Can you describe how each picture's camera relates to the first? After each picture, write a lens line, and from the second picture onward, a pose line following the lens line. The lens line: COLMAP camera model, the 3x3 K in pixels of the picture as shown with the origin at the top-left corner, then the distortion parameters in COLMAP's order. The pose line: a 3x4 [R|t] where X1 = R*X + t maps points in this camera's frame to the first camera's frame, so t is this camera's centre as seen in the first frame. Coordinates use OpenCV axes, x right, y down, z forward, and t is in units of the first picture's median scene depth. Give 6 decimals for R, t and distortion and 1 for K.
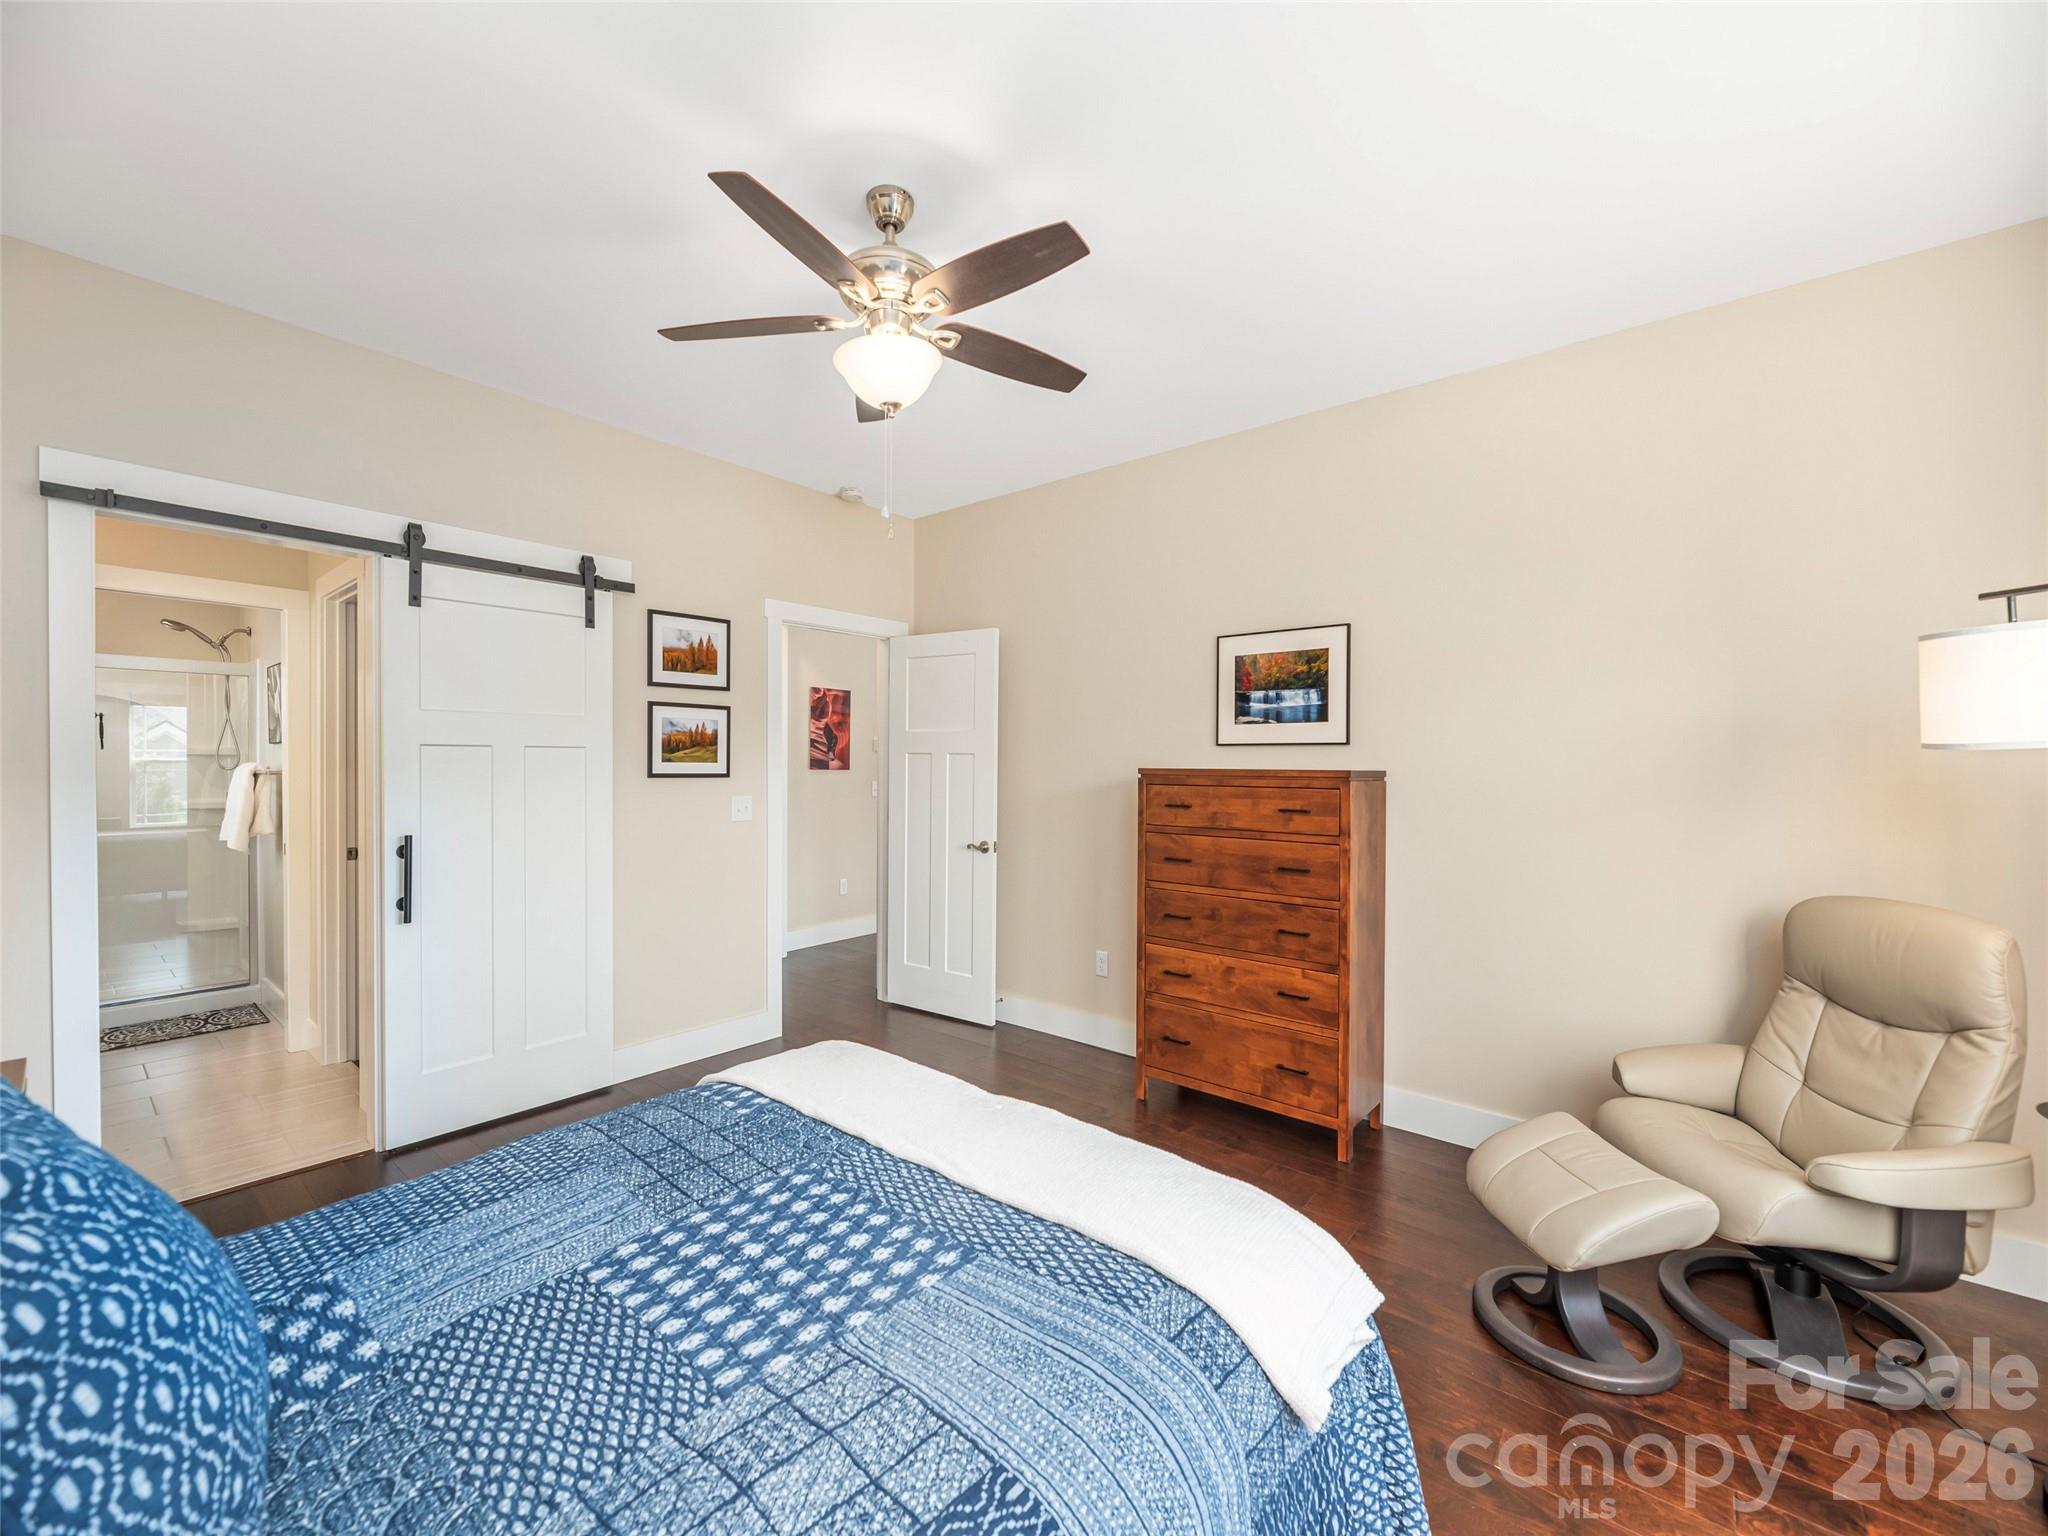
lens RADIAL K [[841.3, 0, 1029.5], [0, 841.3, 766.3], [0, 0, 1]] dist [-0.008455, 0.003749]
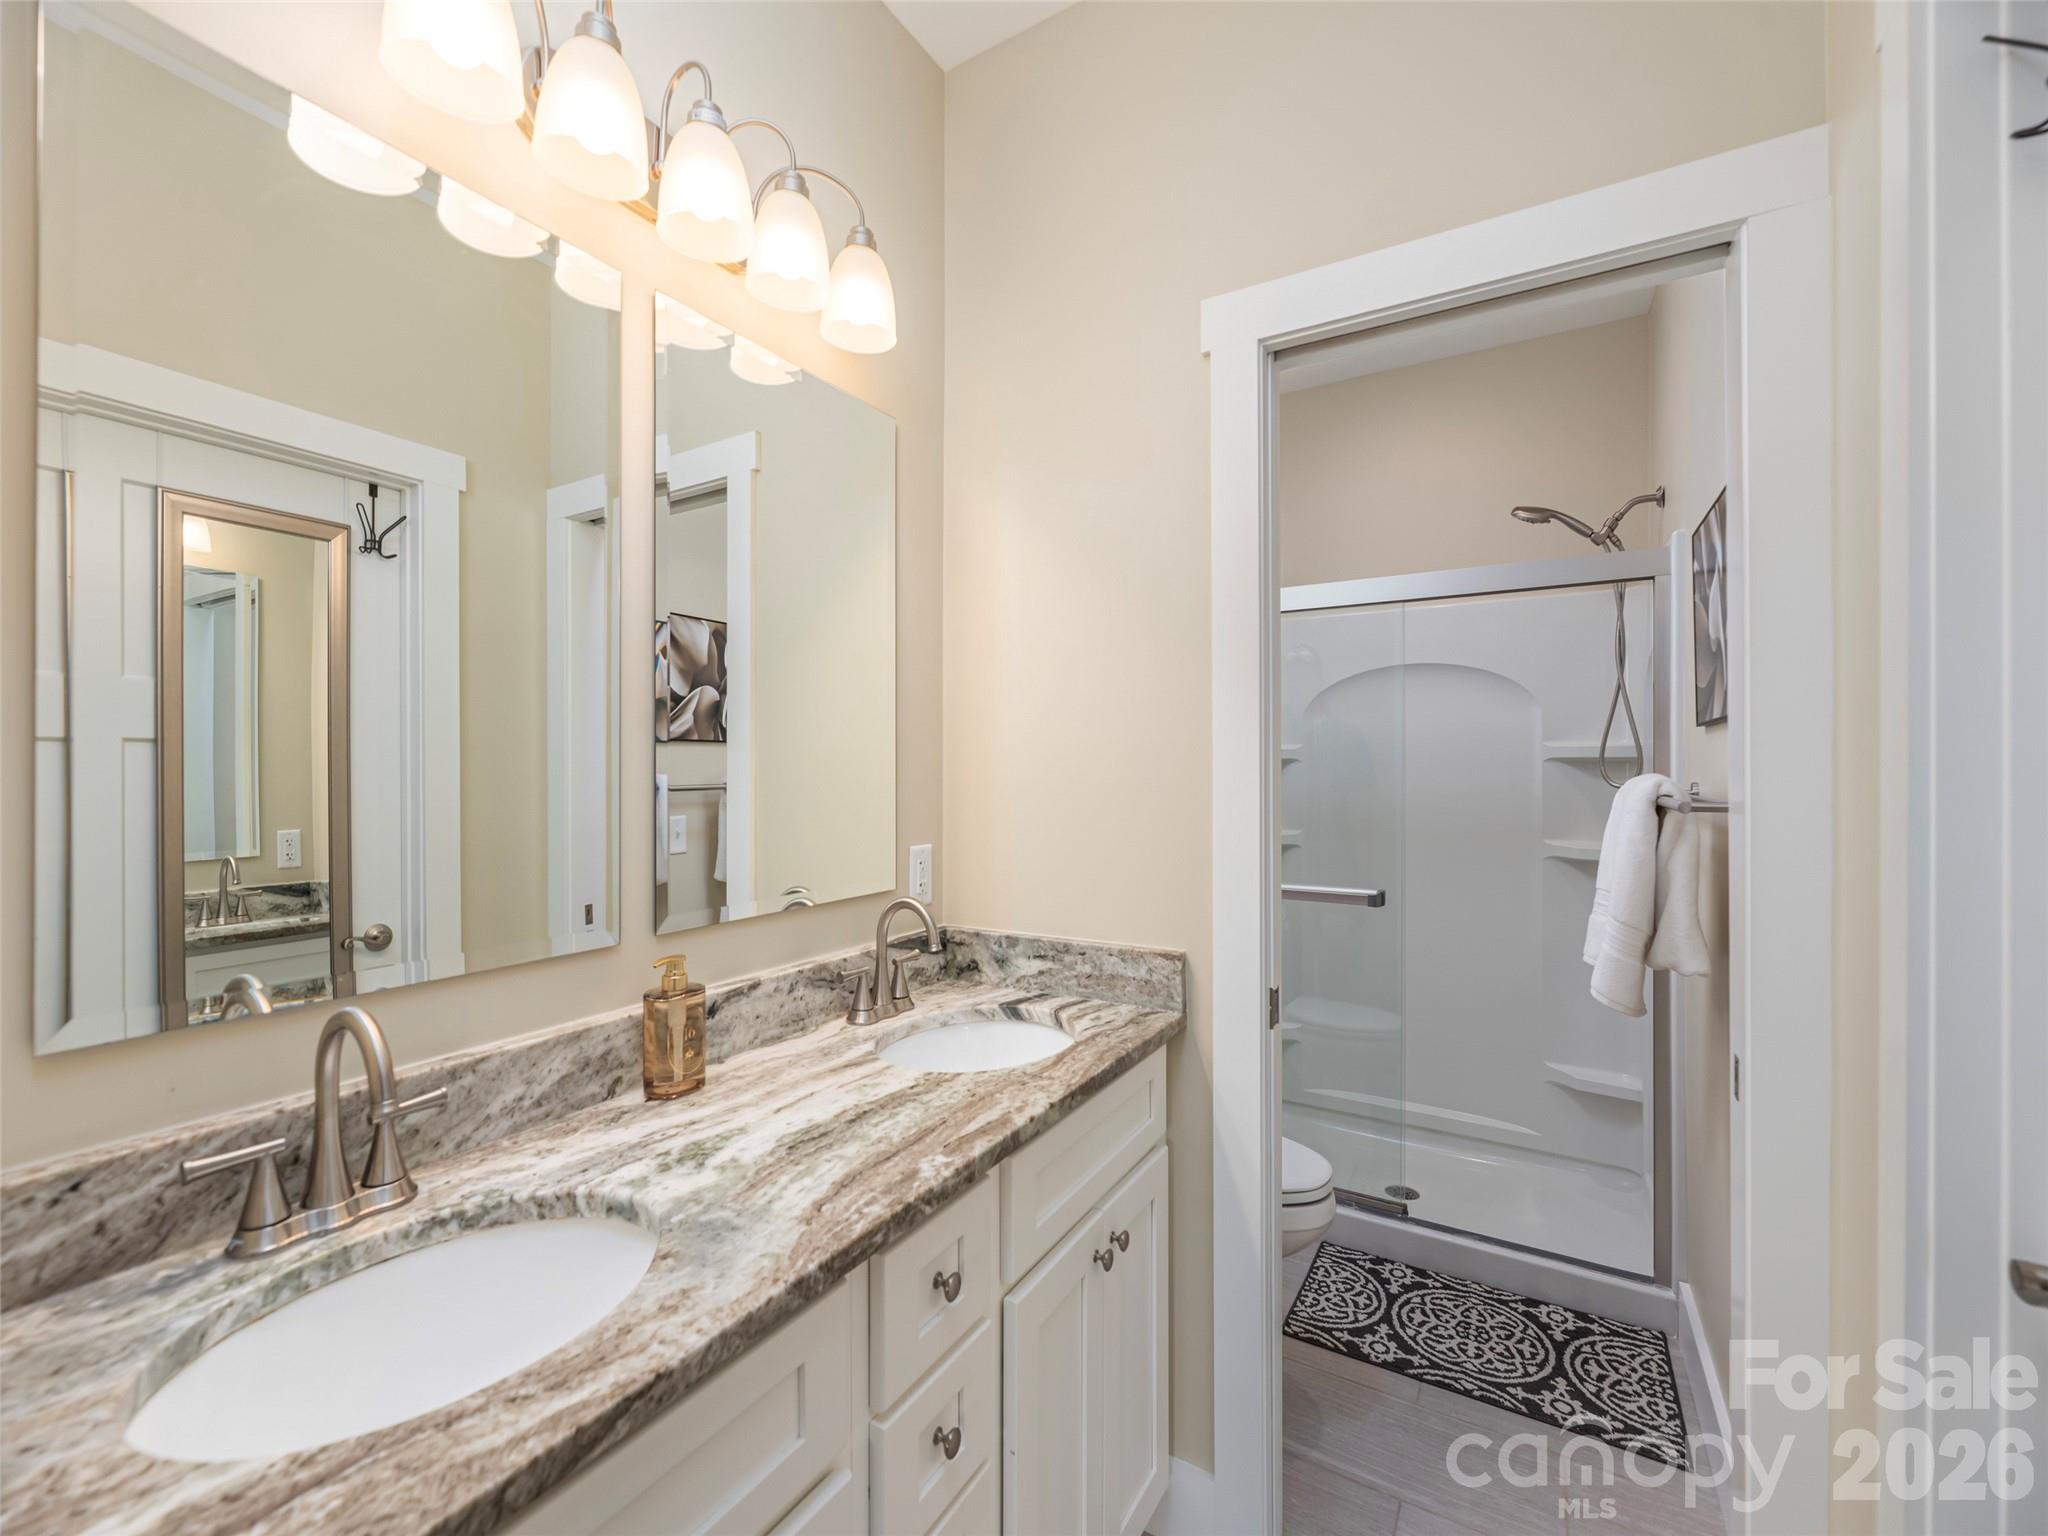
lens RADIAL K [[841.3, 0, 1028.7], [0, 841.3, 769.8], [0, 0, 1]] dist [-0.008455, 0.003749]
pose [[0.147202, -0.005302, -0.989092, -0.583001], [-0.004197, 0.999973, -0.005985, -0.003492], [0.989098, 0.005032, 0.147175, 0.651449]]
